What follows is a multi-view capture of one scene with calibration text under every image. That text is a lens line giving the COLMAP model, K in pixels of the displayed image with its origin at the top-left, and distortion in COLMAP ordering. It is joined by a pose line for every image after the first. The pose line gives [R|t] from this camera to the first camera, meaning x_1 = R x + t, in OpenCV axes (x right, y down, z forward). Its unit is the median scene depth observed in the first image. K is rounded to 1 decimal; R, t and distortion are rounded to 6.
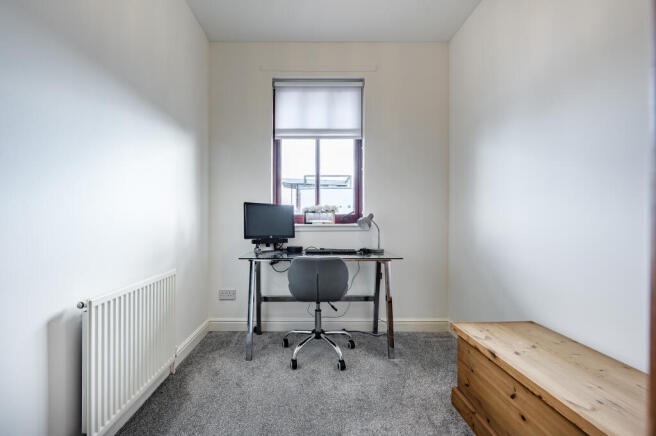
lens RADIAL K [[273.1, 0, 323.1], [0, 273.1, 221.9], [0, 0, 1]] dist [0.003802, 0.000271]
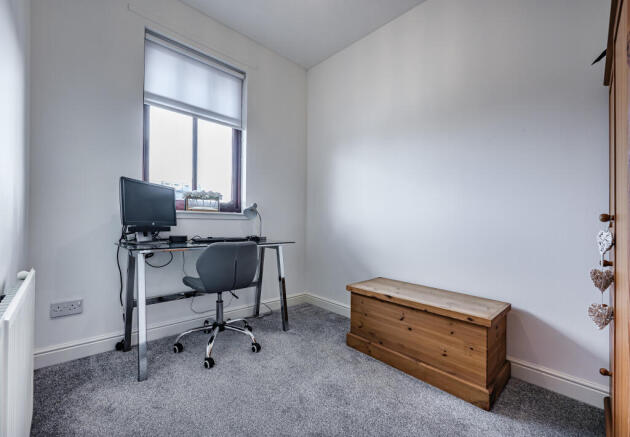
lens RADIAL K [[260.4, 0, 316.6], [0, 260.4, 219.2], [0, 0, 1]] dist [0.002969, 0.000200]
pose [[0.741316, 0.021377, 0.670816, -0.337655], [-0.019763, 0.999754, -0.010019, 0.038163], [-0.670865, -0.005830, 0.741556, 0.099948]]
